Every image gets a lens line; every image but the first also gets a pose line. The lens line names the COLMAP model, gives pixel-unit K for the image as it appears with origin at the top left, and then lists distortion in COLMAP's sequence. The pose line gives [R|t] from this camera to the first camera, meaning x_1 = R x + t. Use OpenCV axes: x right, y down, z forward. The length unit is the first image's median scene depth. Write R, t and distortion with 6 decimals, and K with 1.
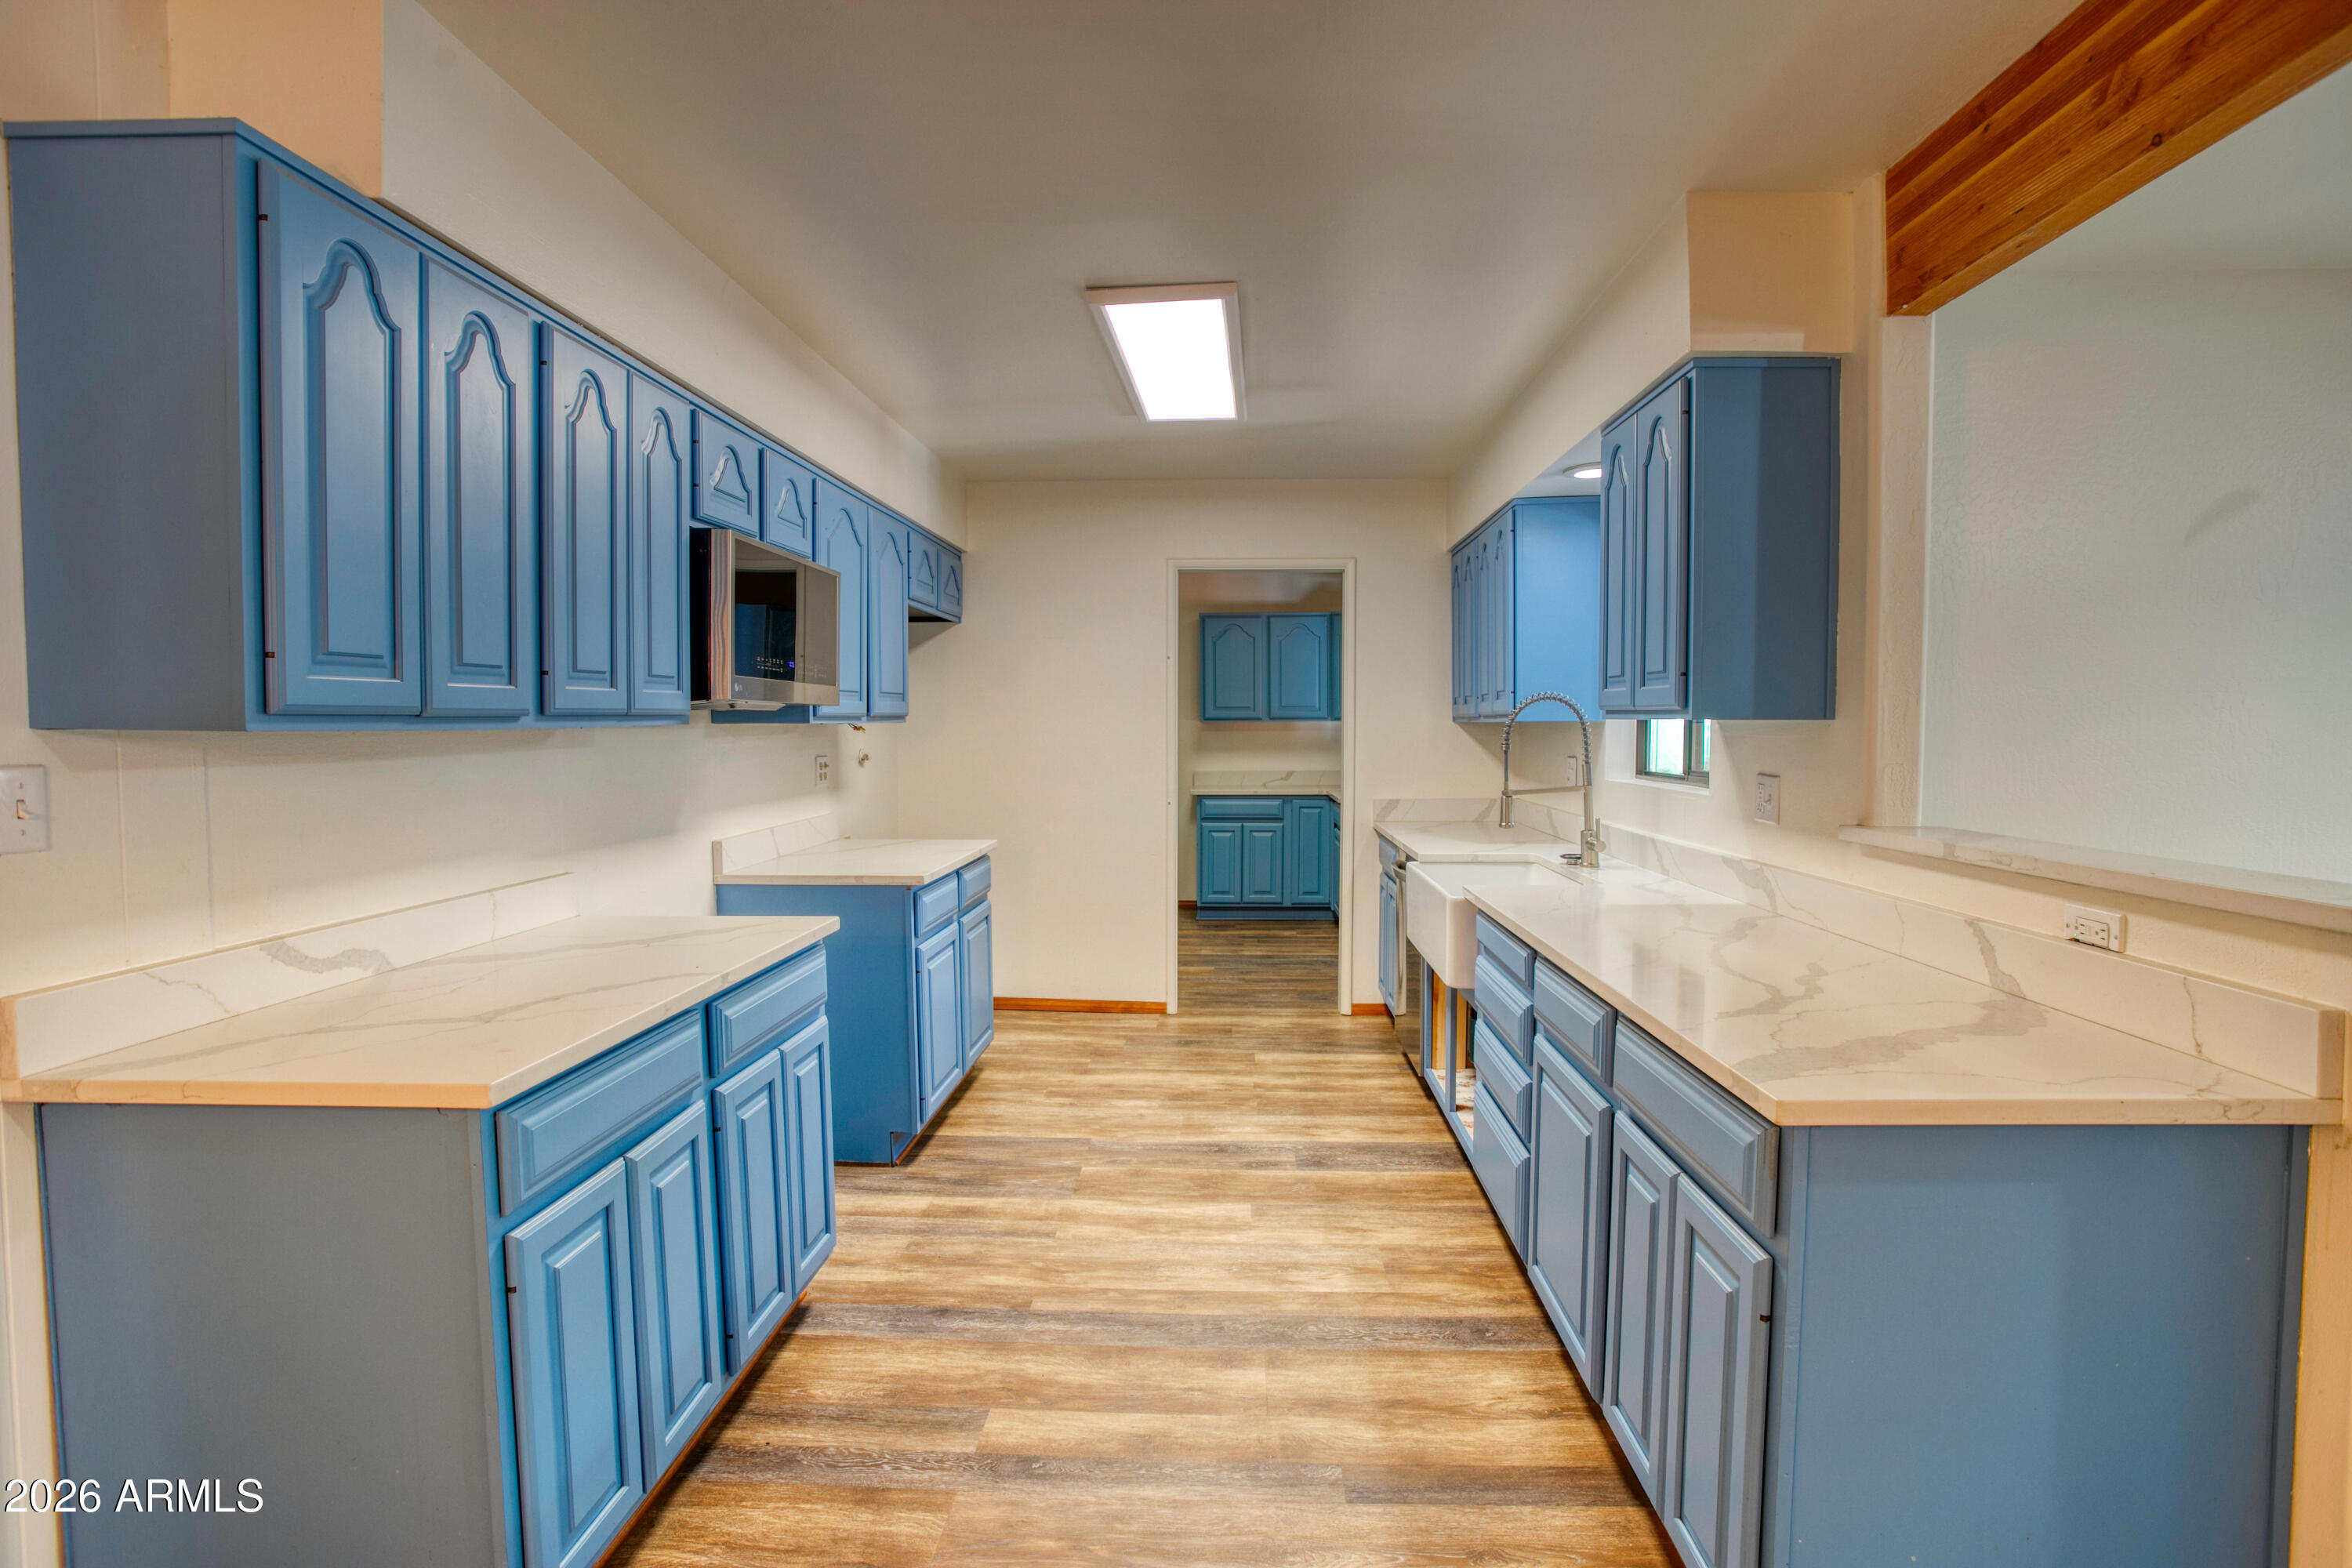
lens RADIAL K [[1160.3, 0, 1181.0], [0, 1160.3, 778.3], [0, 0, 1]] dist [-0.037595, 0.007270]
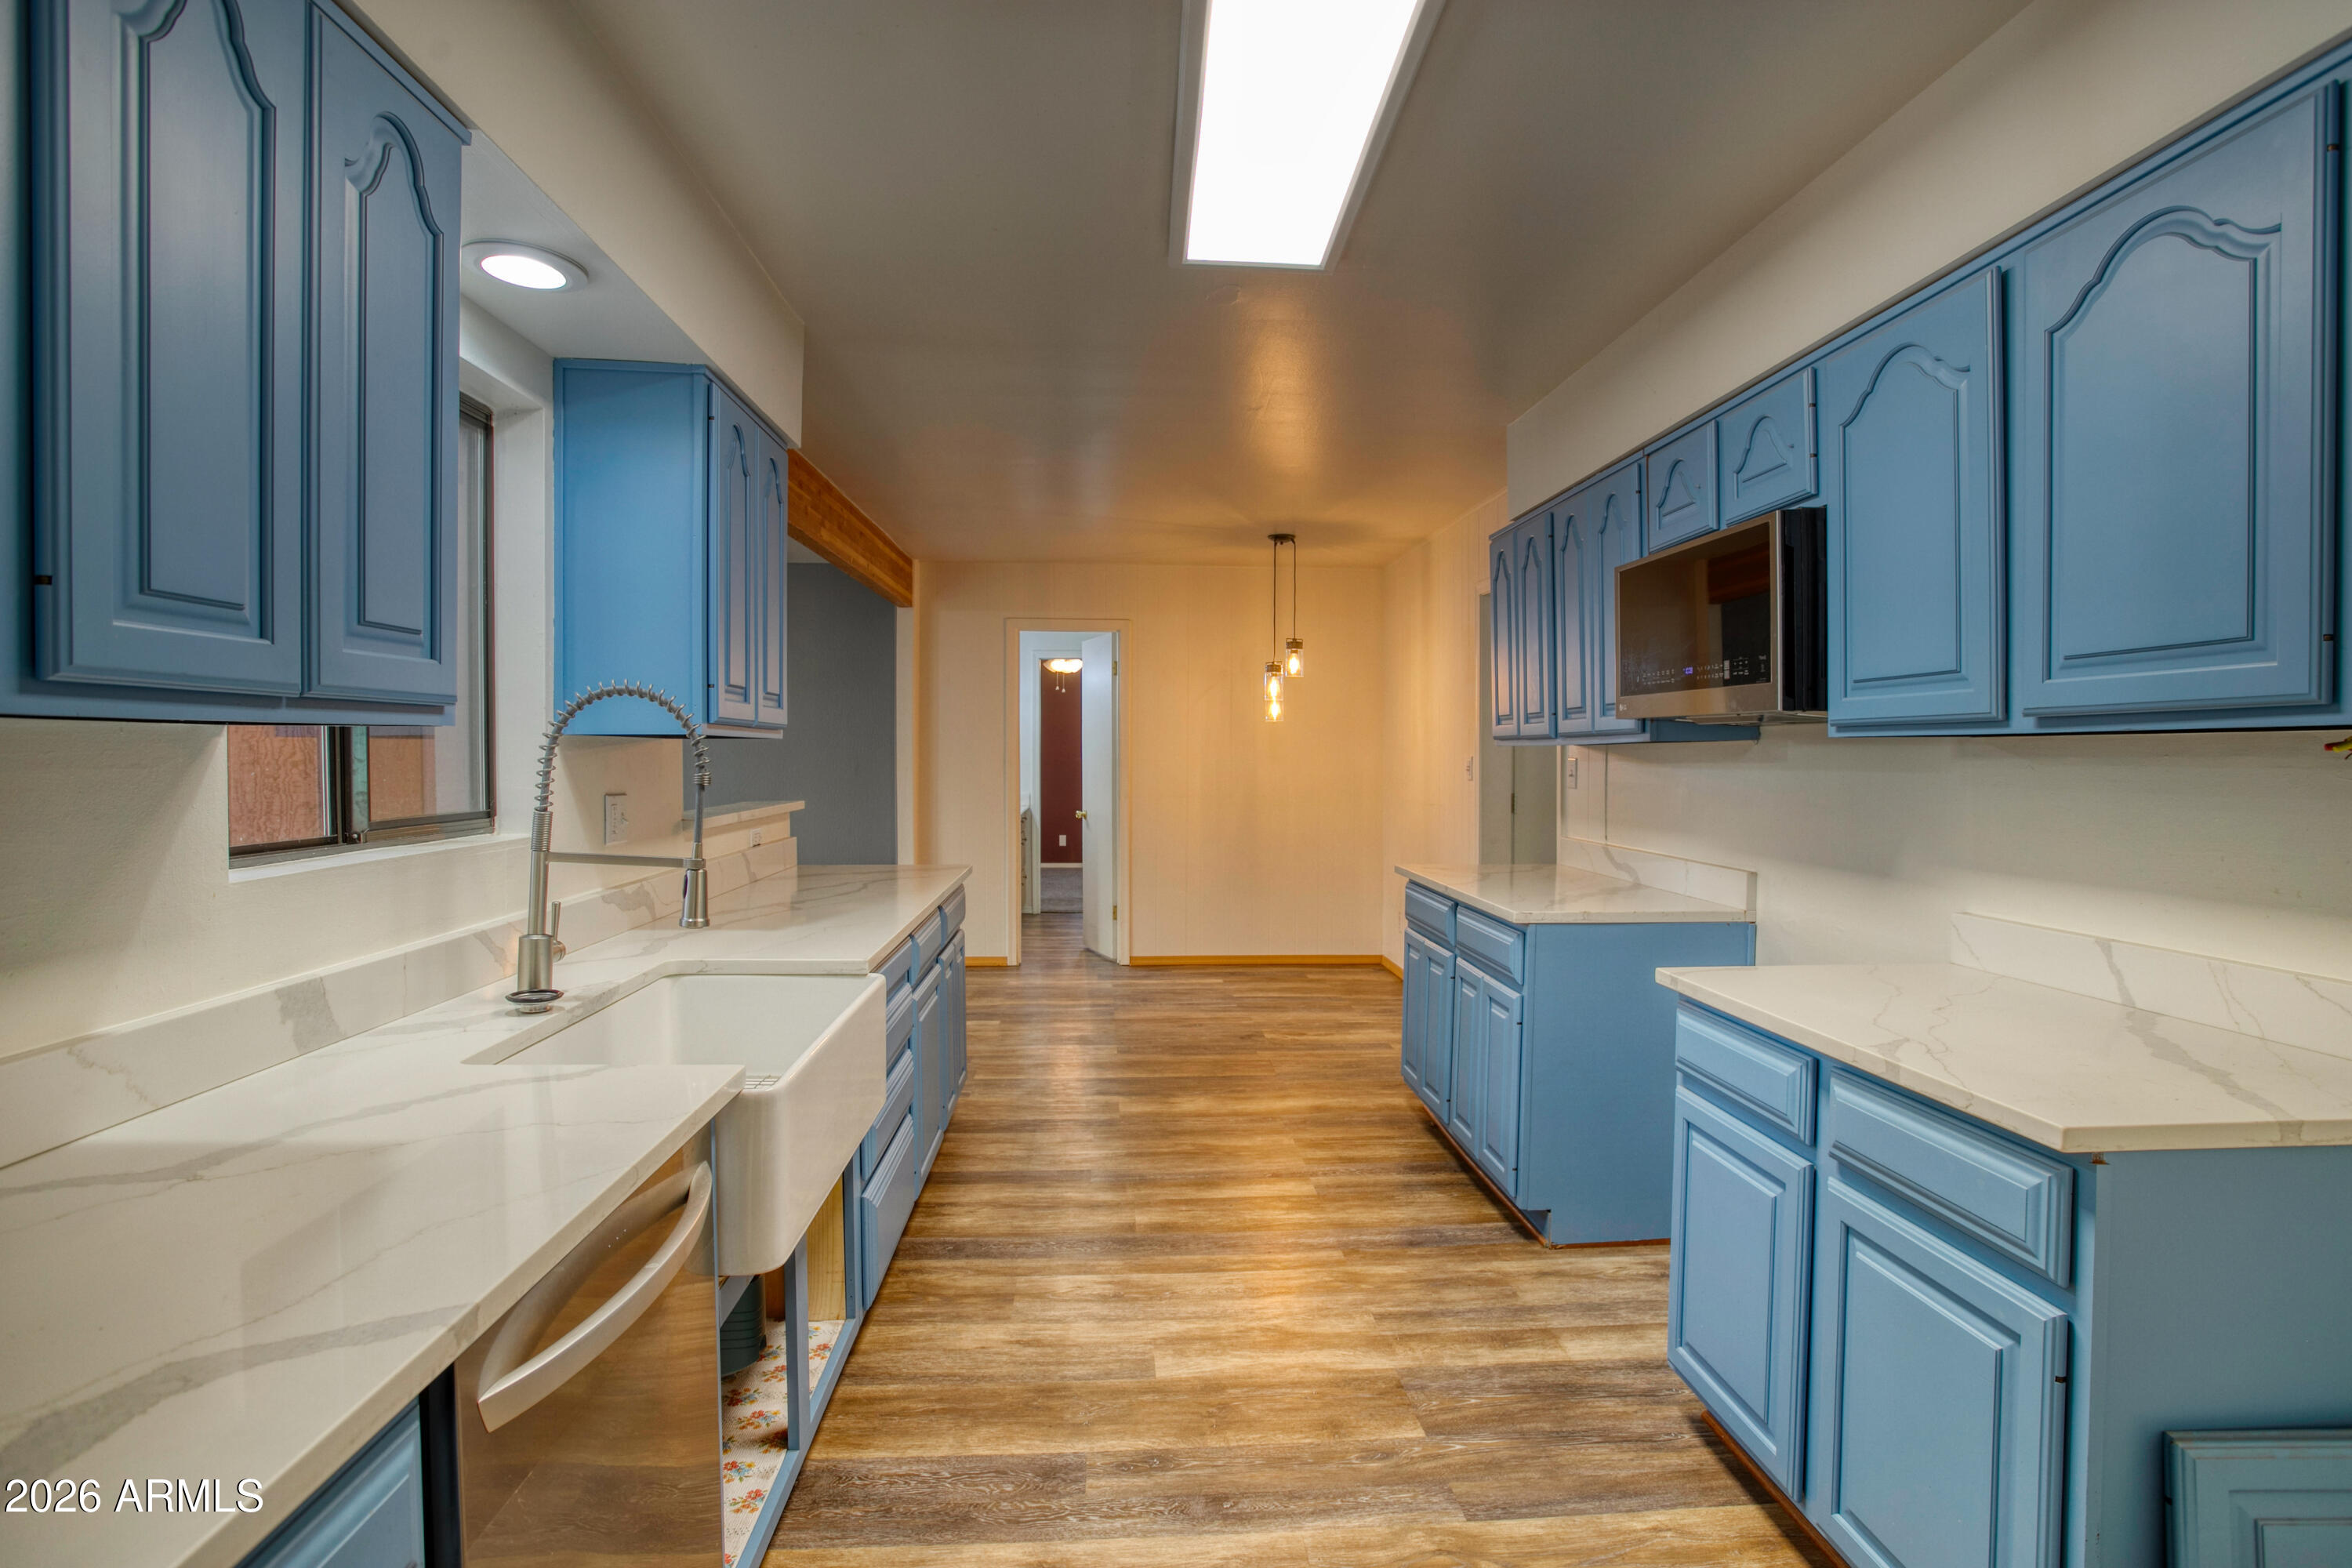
lens RADIAL K [[1160.3, 0, 1175.8], [0, 1160.3, 774.2], [0, 0, 1]] dist [-0.037595, 0.007270]
pose [[-0.994099, 0.003075, -0.108433, 0.137893], [-0.004135, 0.997798, 0.066205, -0.077319], [0.108397, 0.066262, -0.991897, 1.856956]]
